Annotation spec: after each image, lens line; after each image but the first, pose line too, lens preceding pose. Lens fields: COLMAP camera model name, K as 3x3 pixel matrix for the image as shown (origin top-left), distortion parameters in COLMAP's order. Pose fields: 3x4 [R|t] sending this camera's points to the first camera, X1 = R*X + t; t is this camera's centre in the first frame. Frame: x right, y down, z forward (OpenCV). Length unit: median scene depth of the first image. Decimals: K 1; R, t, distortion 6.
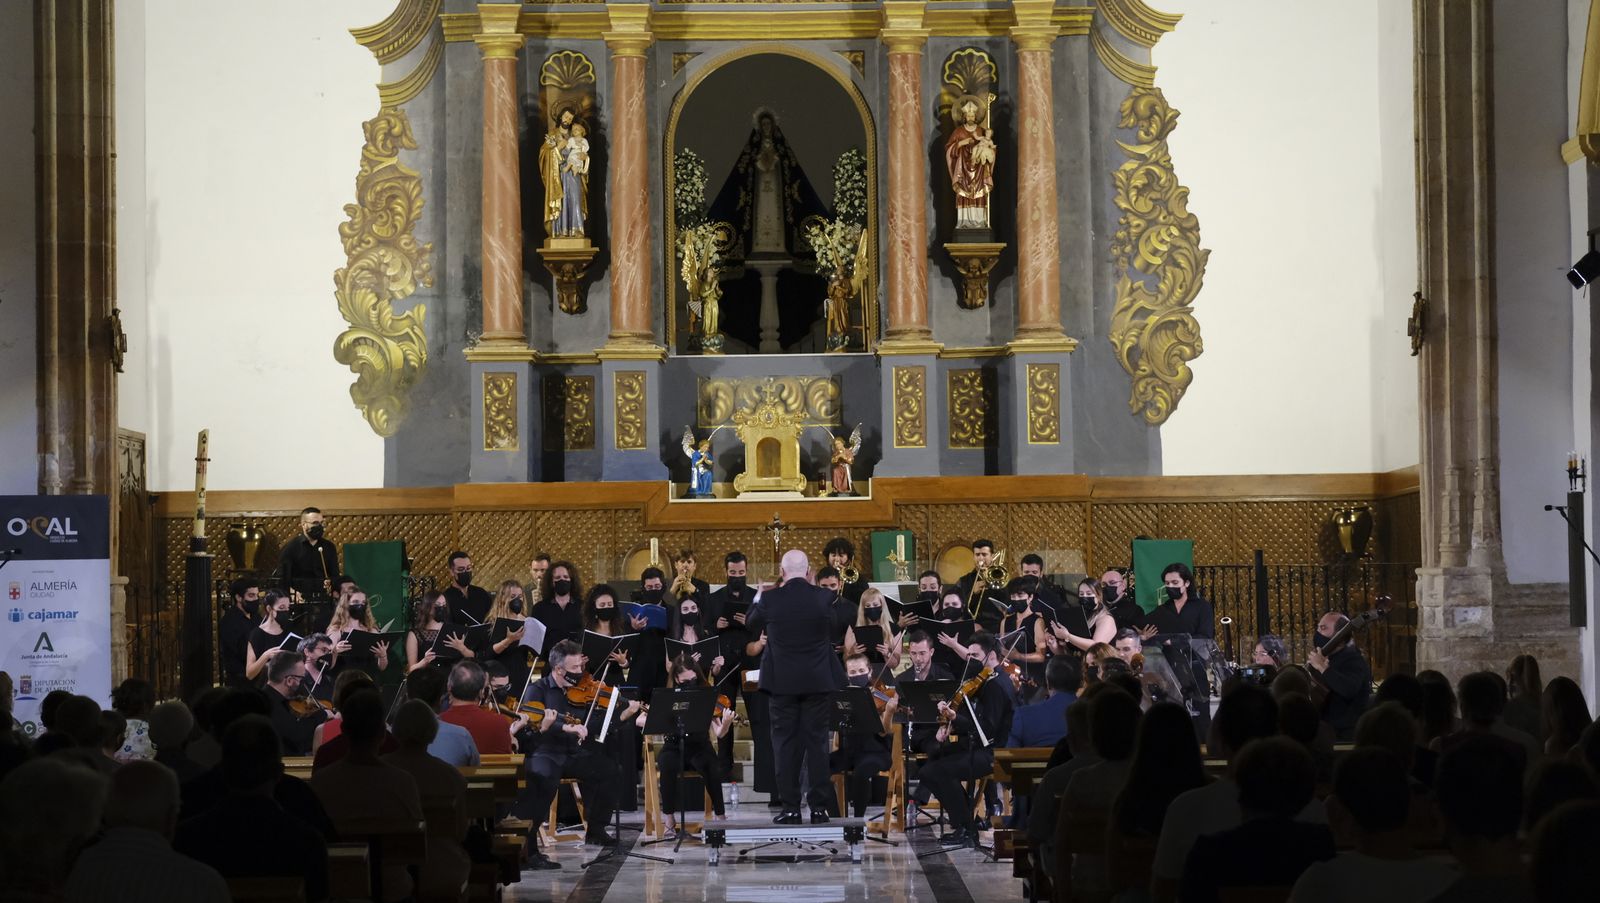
lens RADIAL K [[3828.1, 0, 787.8], [0, 3828.1, 459.7], [0, 0, 1]] dist [-0.075495, 0.000000]
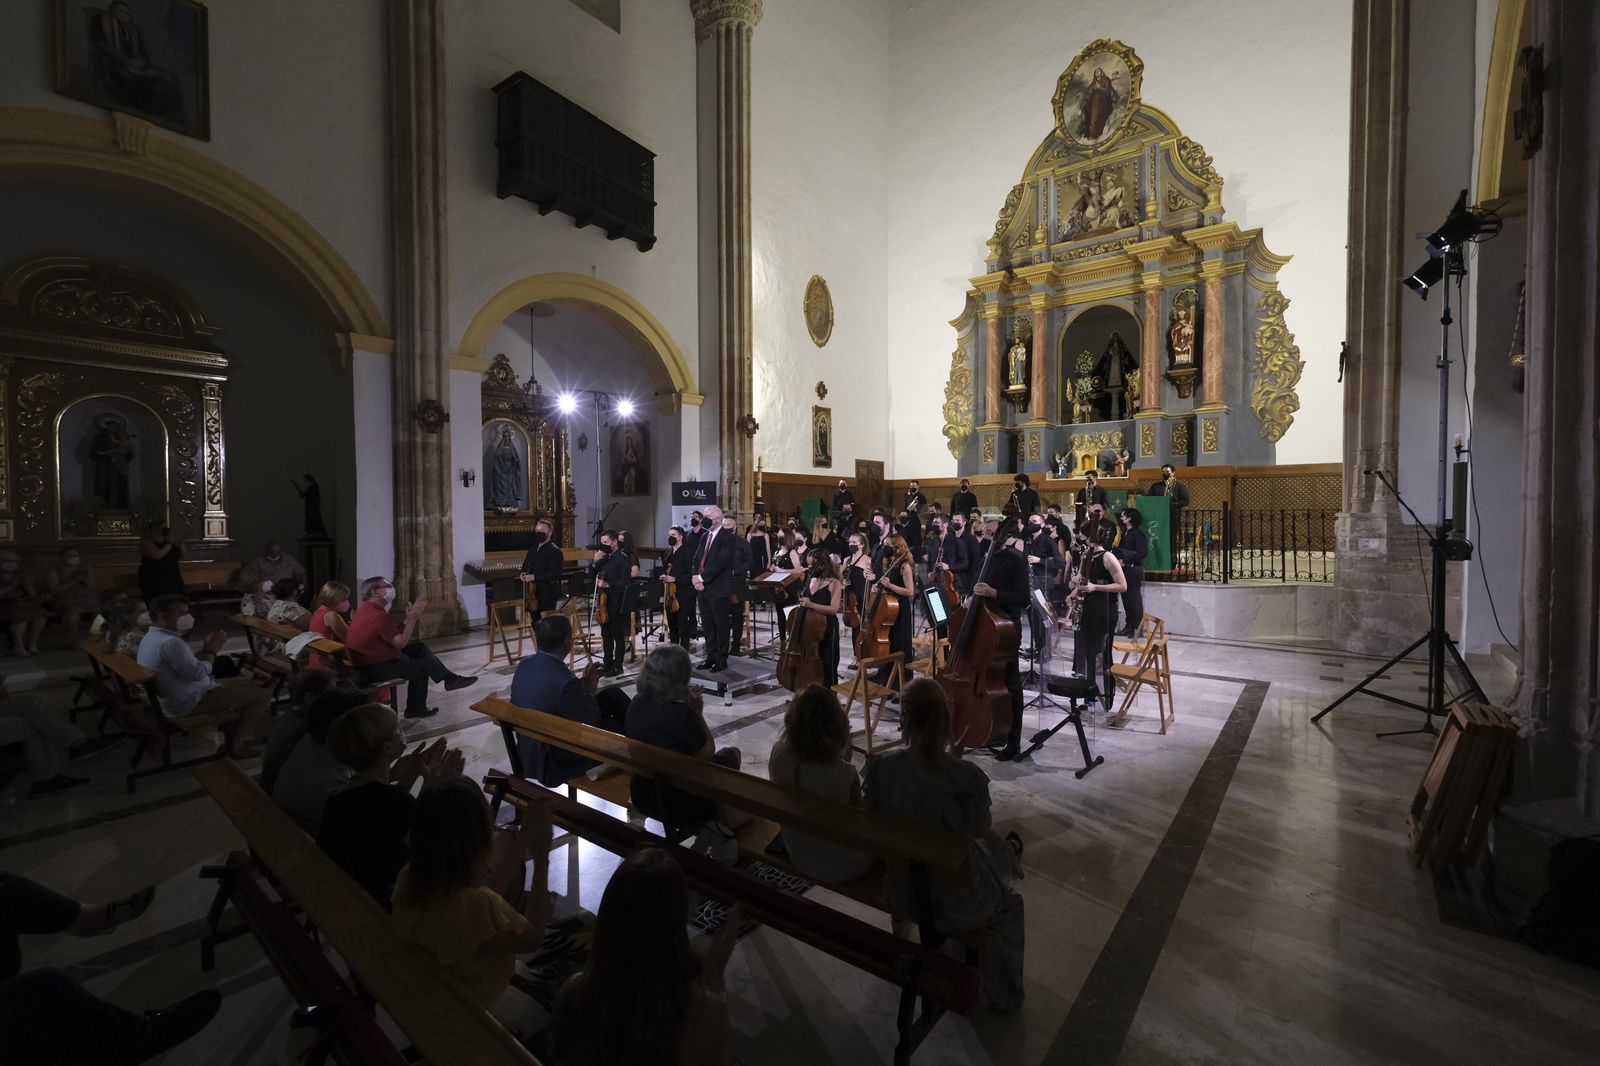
lens RADIAL K [[710.1, 0, 781.7], [0, 710.1, 533.7], [0, 0, 1]] dist [-0.018473, 0.001956]
pose [[0.771325, 0.028481, -0.635804, 0.138438], [0.022465, 0.997157, 0.071921, 0.008271], [0.636045, -0.069758, 0.768493, 0.493128]]
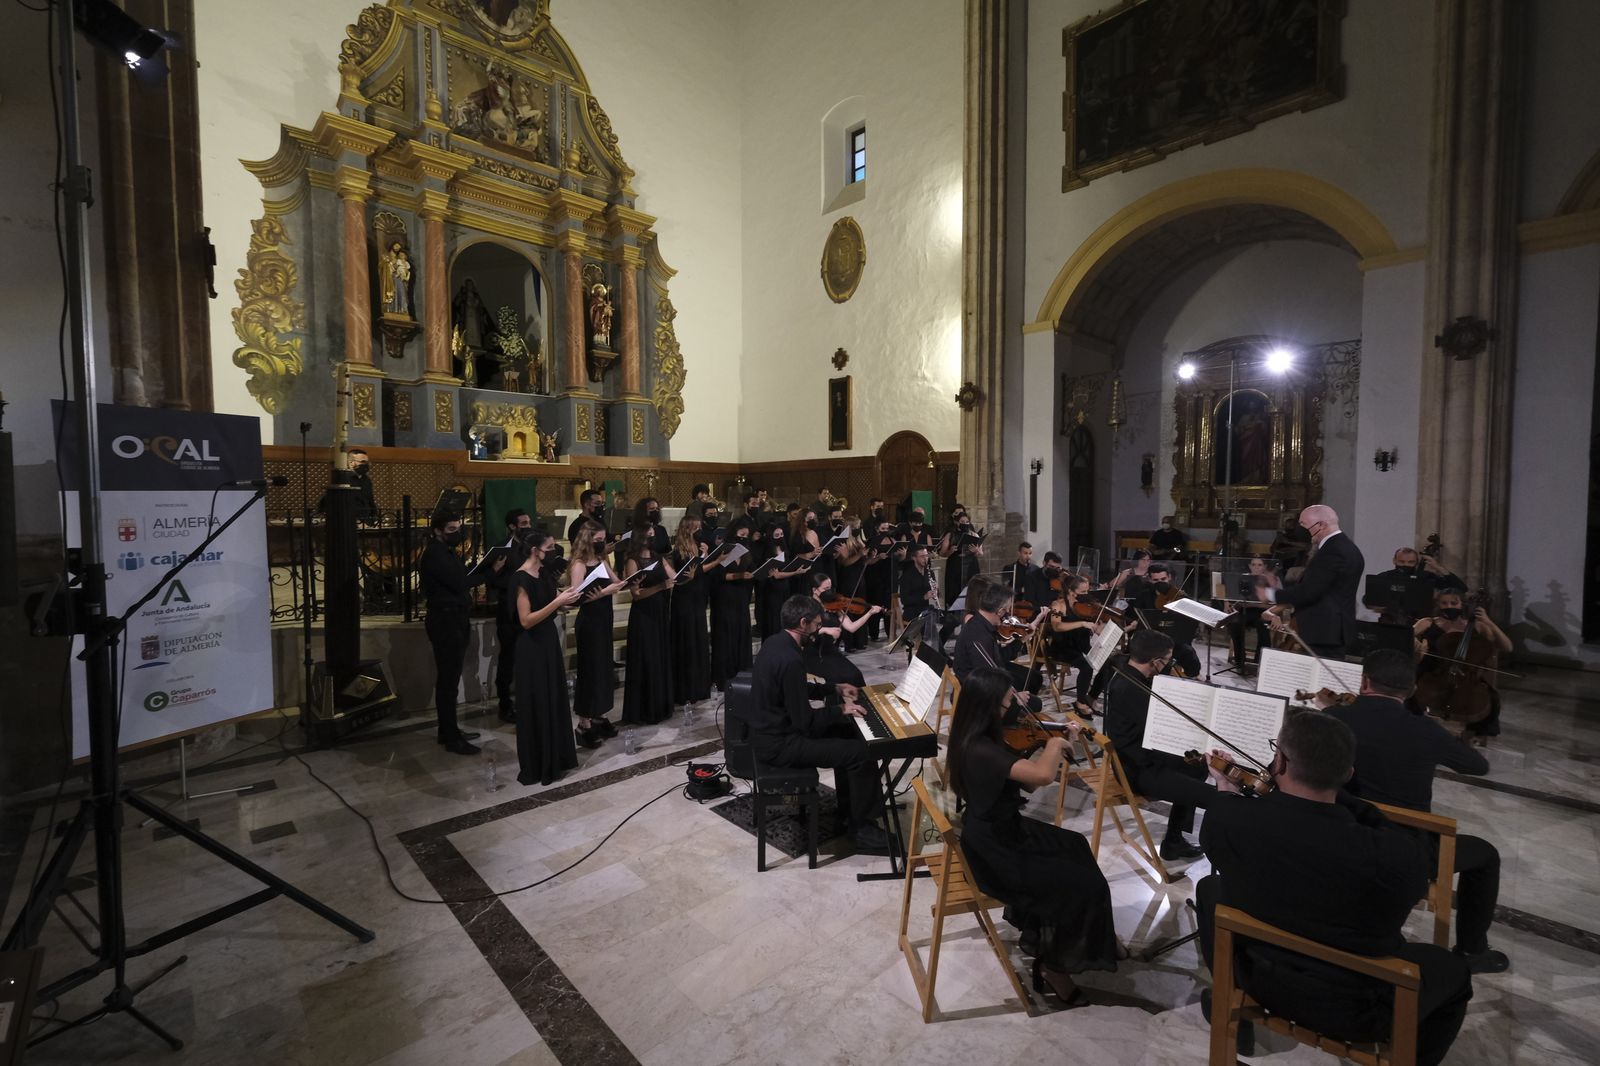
lens RADIAL K [[710.1, 0, 822.6], [0, 710.1, 541.8], [0, 0, 1]] dist [-0.018473, 0.001956]
pose [[0.708764, -0.028205, 0.704882, -0.153891], [-0.041162, 0.995844, 0.081237, 0.014771], [-0.704244, -0.086592, 0.704657, 0.608640]]
